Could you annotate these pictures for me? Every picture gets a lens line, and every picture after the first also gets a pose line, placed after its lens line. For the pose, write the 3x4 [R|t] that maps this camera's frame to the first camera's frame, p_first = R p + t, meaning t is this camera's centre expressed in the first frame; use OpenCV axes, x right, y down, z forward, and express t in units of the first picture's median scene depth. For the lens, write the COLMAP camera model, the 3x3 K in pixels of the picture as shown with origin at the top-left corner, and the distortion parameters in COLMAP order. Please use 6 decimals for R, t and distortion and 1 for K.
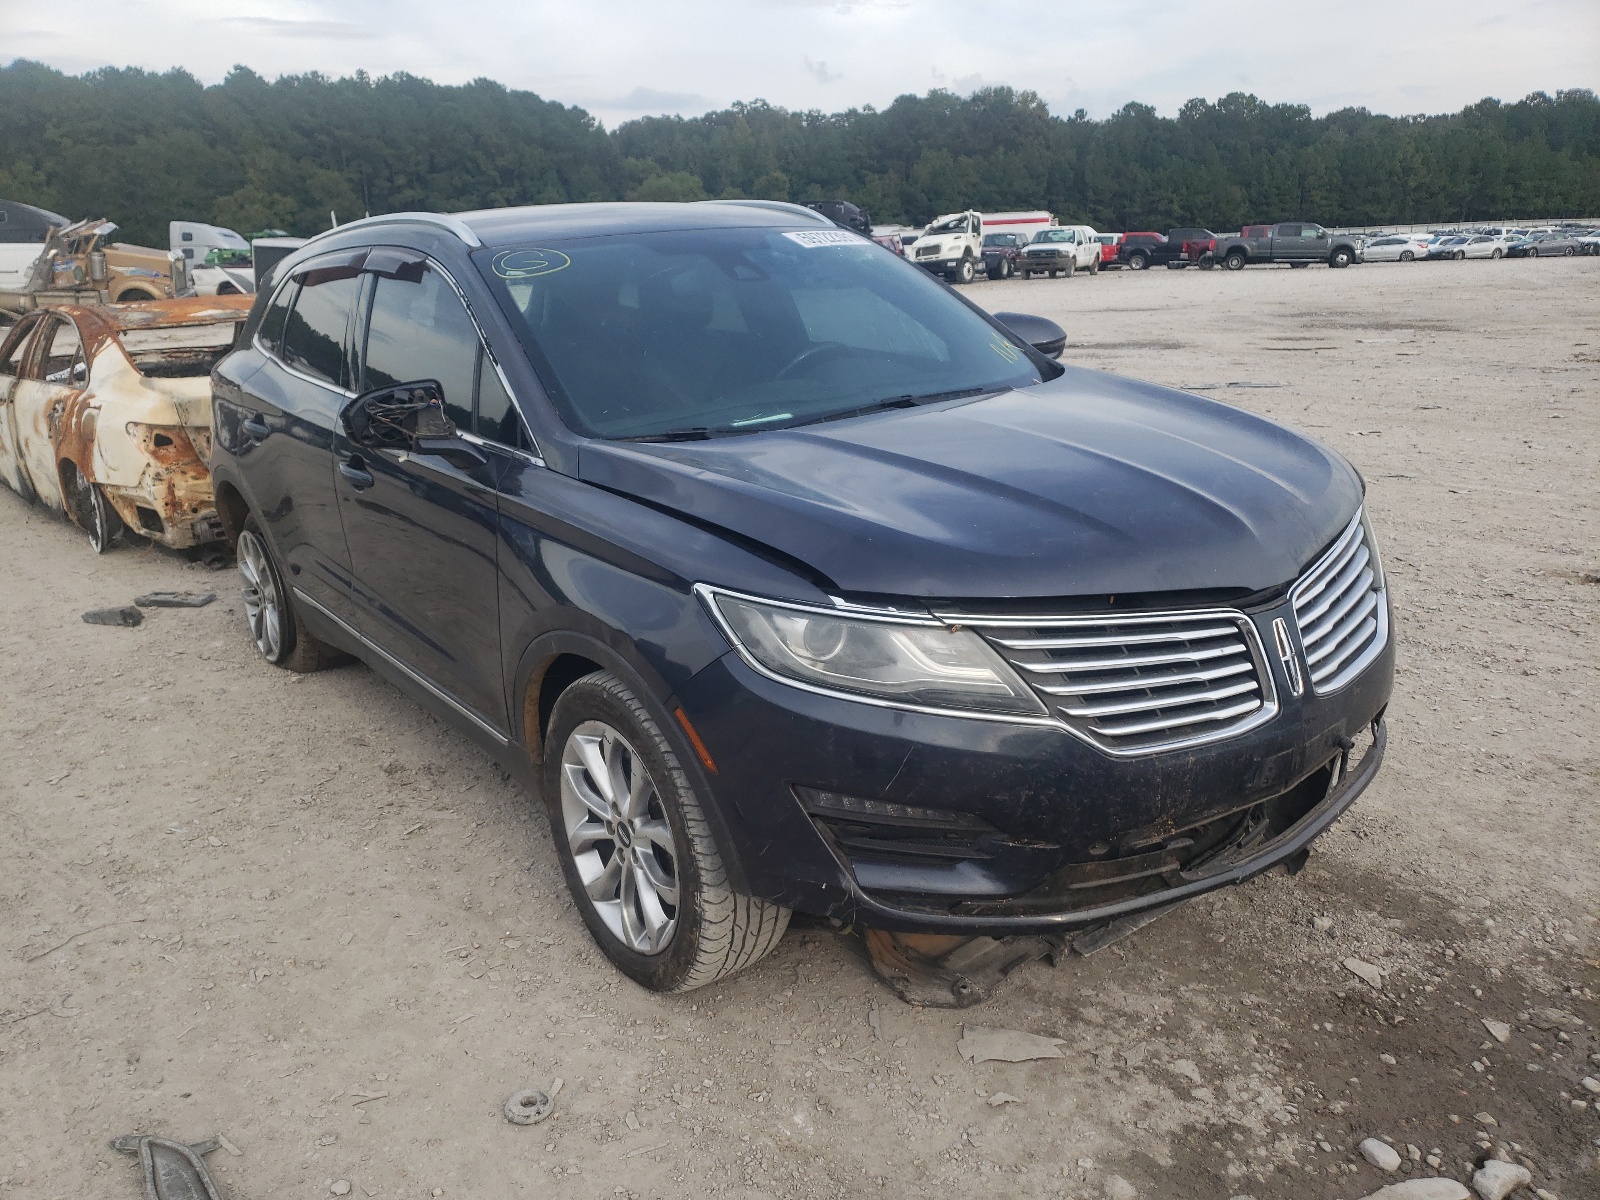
lens RADIAL K [[1247.0, 0, 790.5], [0, 1247.0, 601.7], [0, 0, 1]] dist [0.048522, -0.027026]
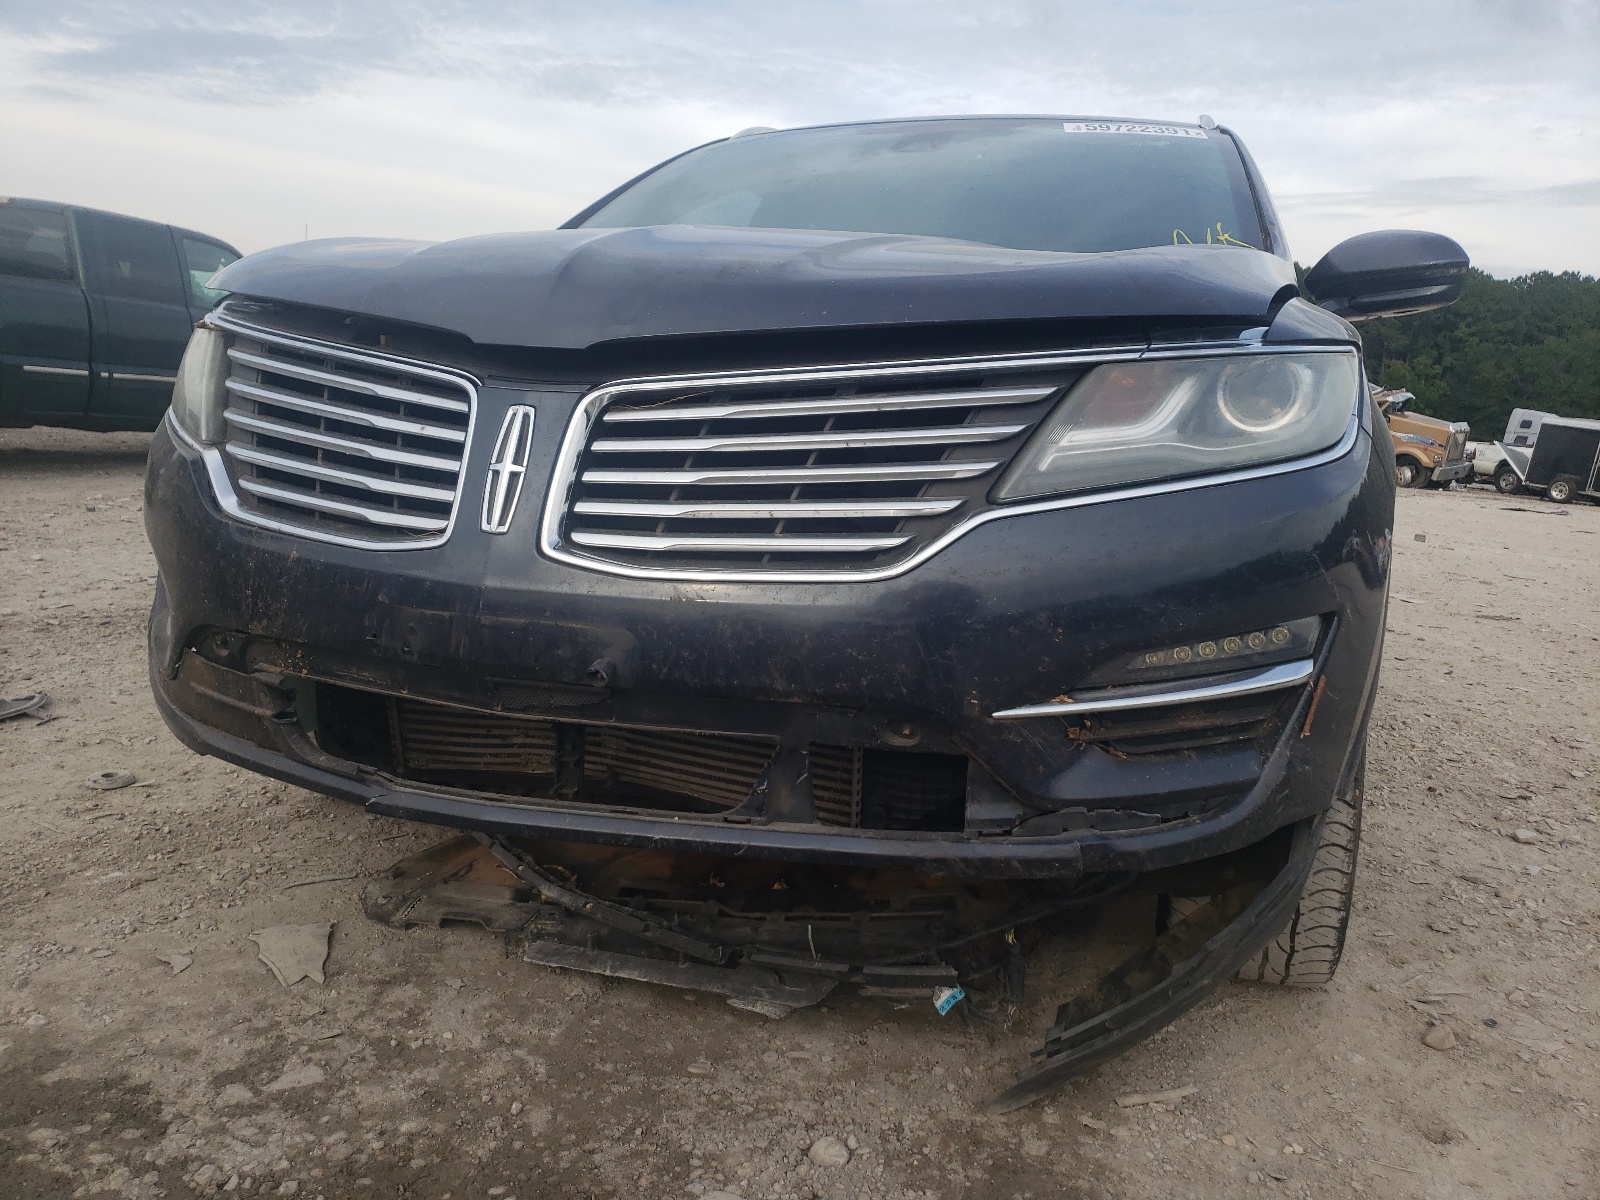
lens RADIAL K [[1247.0, 0, 797.8], [0, 1247.0, 599.8], [0, 0, 1]] dist [0.048522, -0.027026]
pose [[0.550672, 0.207345, -0.808559, 0.902834], [-0.324910, 0.945508, 0.021183, 0.042195], [0.768891, 0.251044, 0.588033, 0.735222]]
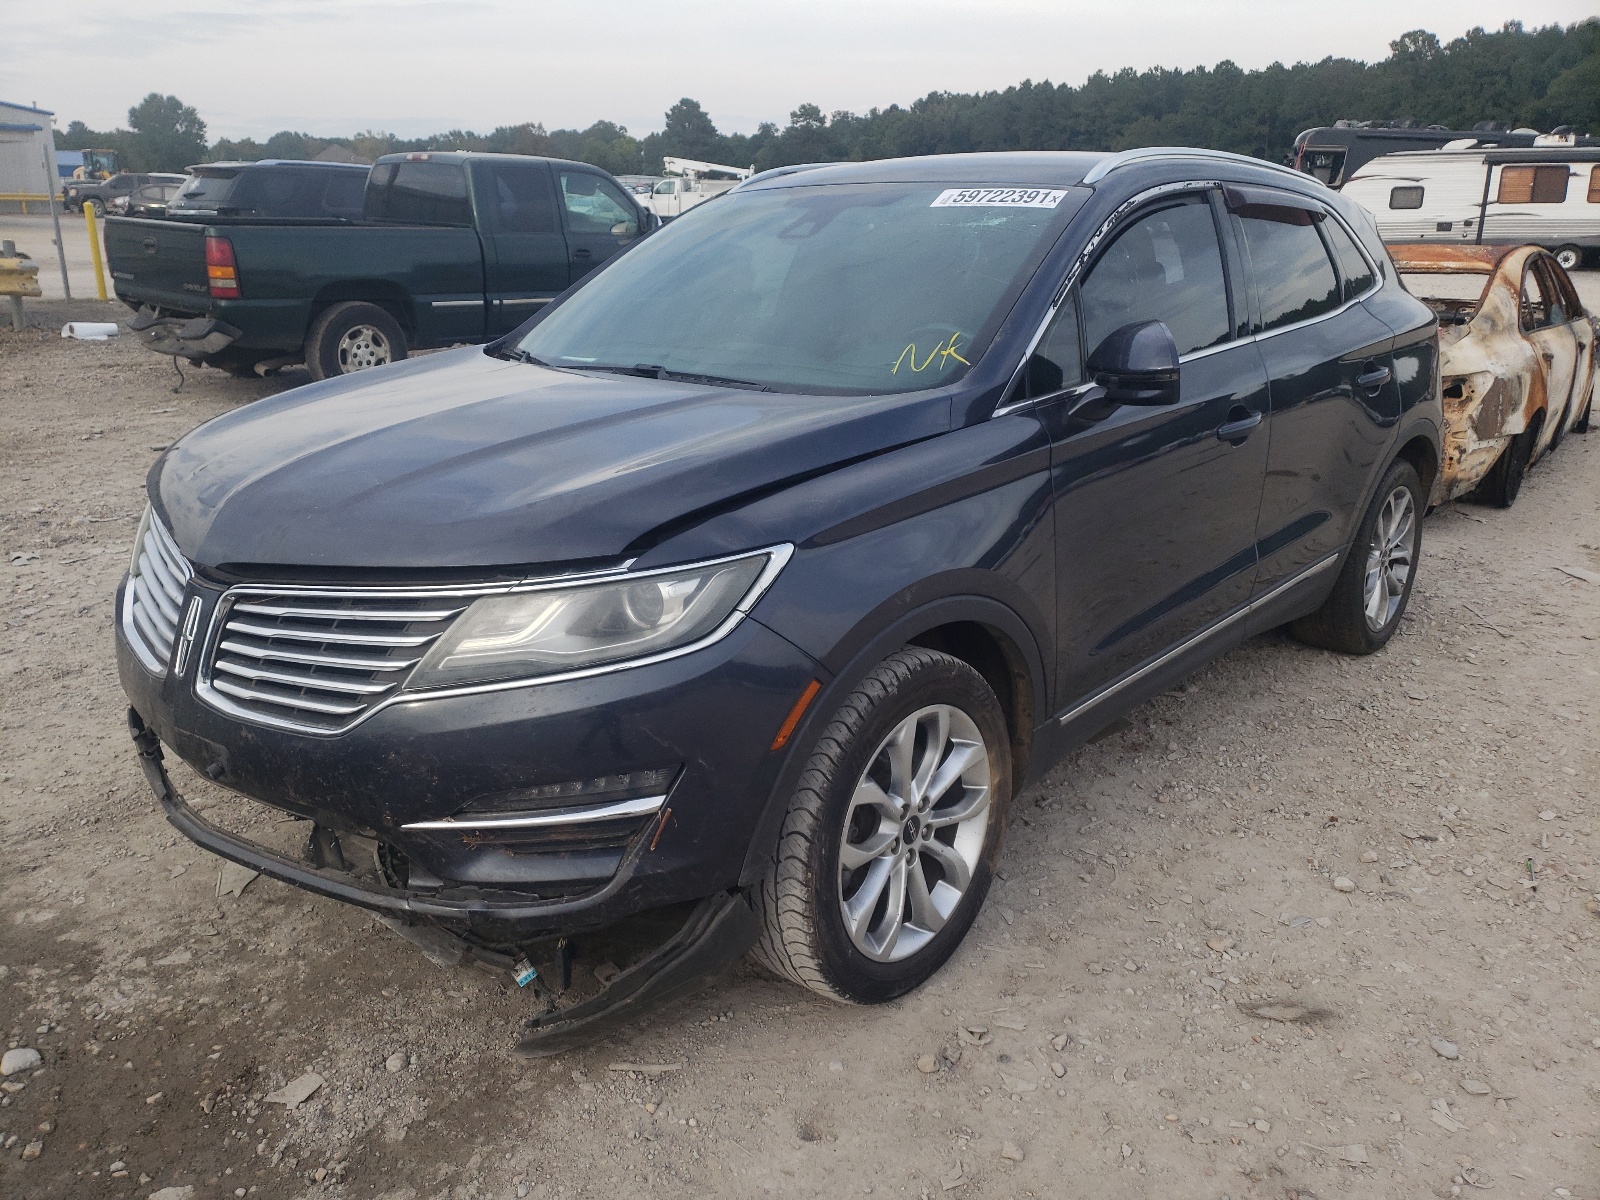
lens RADIAL K [[1260.2, 0, 796.1], [0, 1260.2, 598.1], [0, 0, 1]] dist [0.012243, -0.011234]
pose [[0.203399, 0.336590, -0.919422, 1.293424], [-0.297163, 0.915978, 0.269589, -0.361654], [0.932911, 0.218384, 0.286331, 1.089572]]
